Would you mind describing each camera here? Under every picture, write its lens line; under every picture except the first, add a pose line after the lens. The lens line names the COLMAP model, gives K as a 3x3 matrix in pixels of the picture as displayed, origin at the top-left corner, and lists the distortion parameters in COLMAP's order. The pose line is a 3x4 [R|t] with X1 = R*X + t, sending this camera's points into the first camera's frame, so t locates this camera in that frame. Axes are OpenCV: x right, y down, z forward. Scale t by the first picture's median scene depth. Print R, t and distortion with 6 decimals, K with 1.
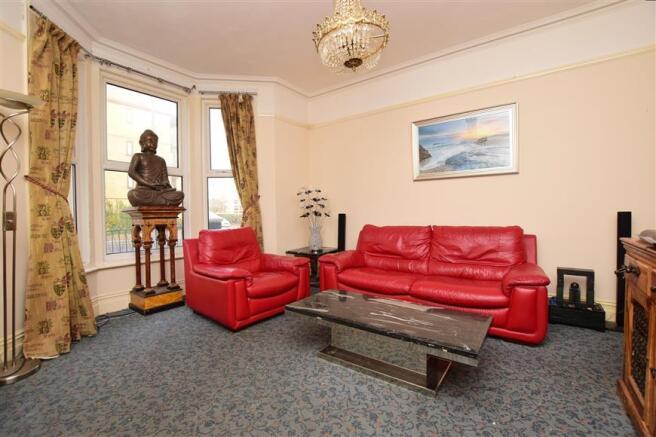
lens RADIAL K [[292.2, 0, 328.0], [0, 292.2, 218.5], [0, 0, 1]] dist [0.000302, 0.000022]
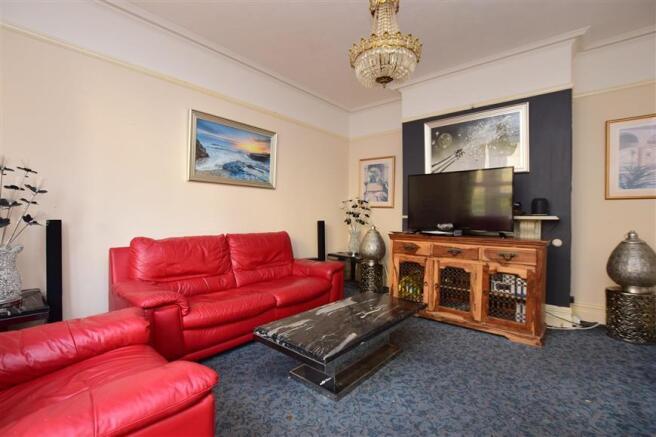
lens RADIAL K [[298.0, 0, 325.0], [0, 298.0, 220.4], [0, 0, 1]] dist [-0.001604, -0.000101]
pose [[0.080881, 0.004873, 0.996712, -0.682879], [0.015668, 0.999858, -0.006160, -0.012012], [-0.996601, 0.016115, 0.080793, 0.773132]]
